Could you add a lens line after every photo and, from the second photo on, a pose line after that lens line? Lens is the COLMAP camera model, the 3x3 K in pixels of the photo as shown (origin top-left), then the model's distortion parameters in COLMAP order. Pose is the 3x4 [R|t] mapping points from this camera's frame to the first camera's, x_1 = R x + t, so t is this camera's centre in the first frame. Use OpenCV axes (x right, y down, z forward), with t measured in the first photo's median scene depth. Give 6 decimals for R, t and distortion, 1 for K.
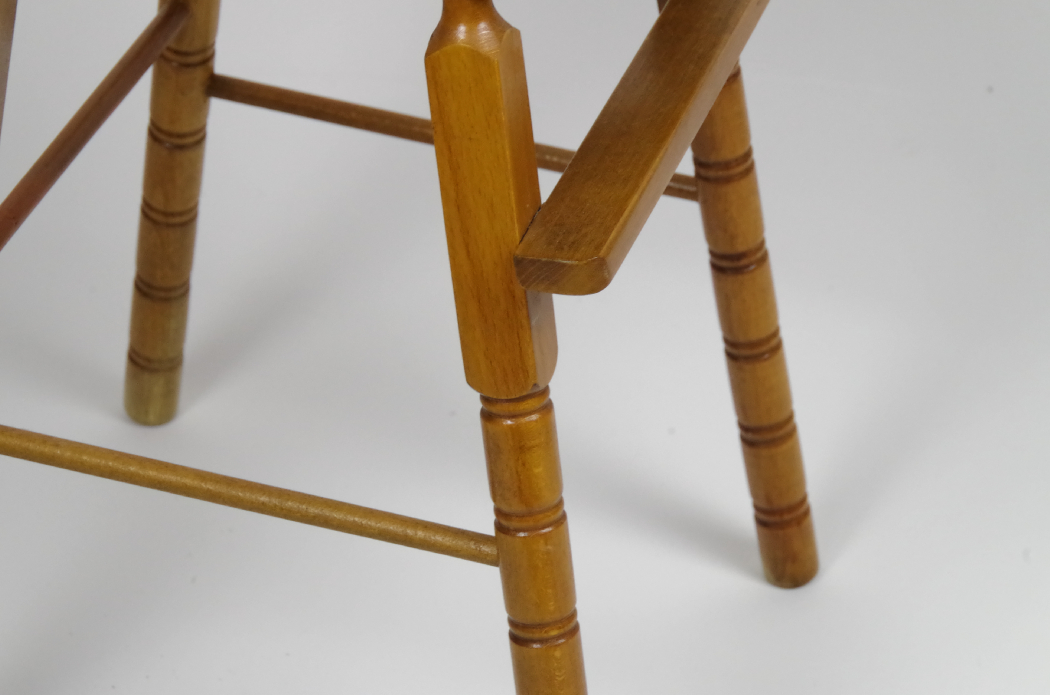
lens RADIAL K [[3963.2, 0, 525.0], [0, 3963.2, 347.5], [0, 0, 1]] dist [0.040252, 0.355266]
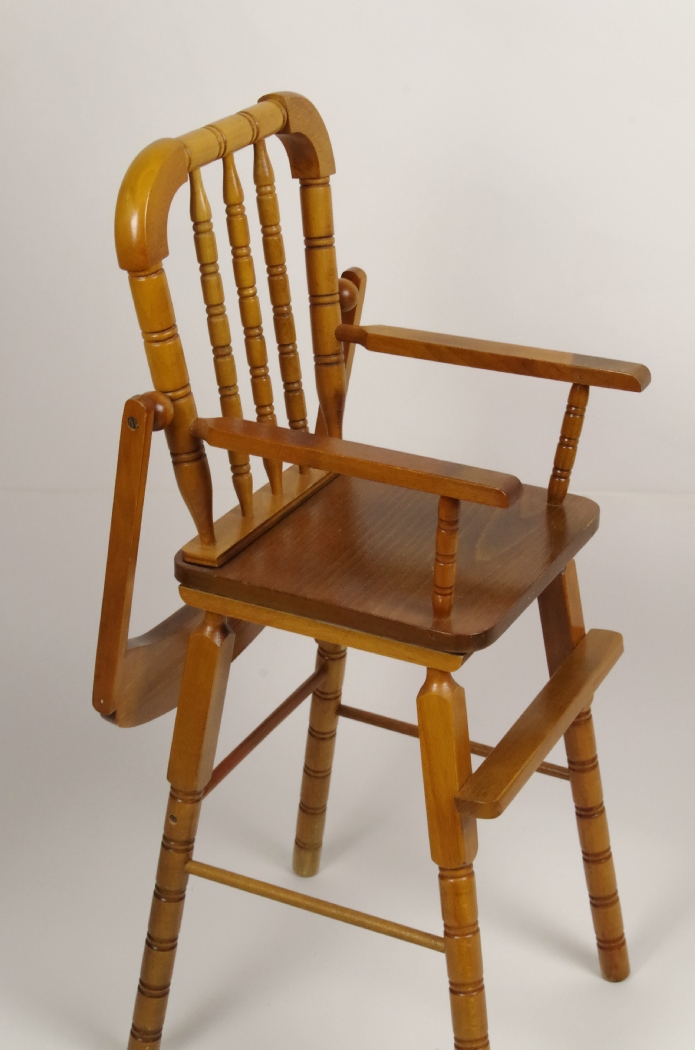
lens RADIAL K [[2114.0, 0, 347.5], [0, 2114.0, 525.0], [0, 0, 1]] dist [0.010483, 0.060105]
pose [[0.987875, 0.044506, -0.148735, 0.093856], [-0.068229, 0.985010, -0.158427, 0.014366], [0.139455, 0.166654, 0.976104, -0.093757]]
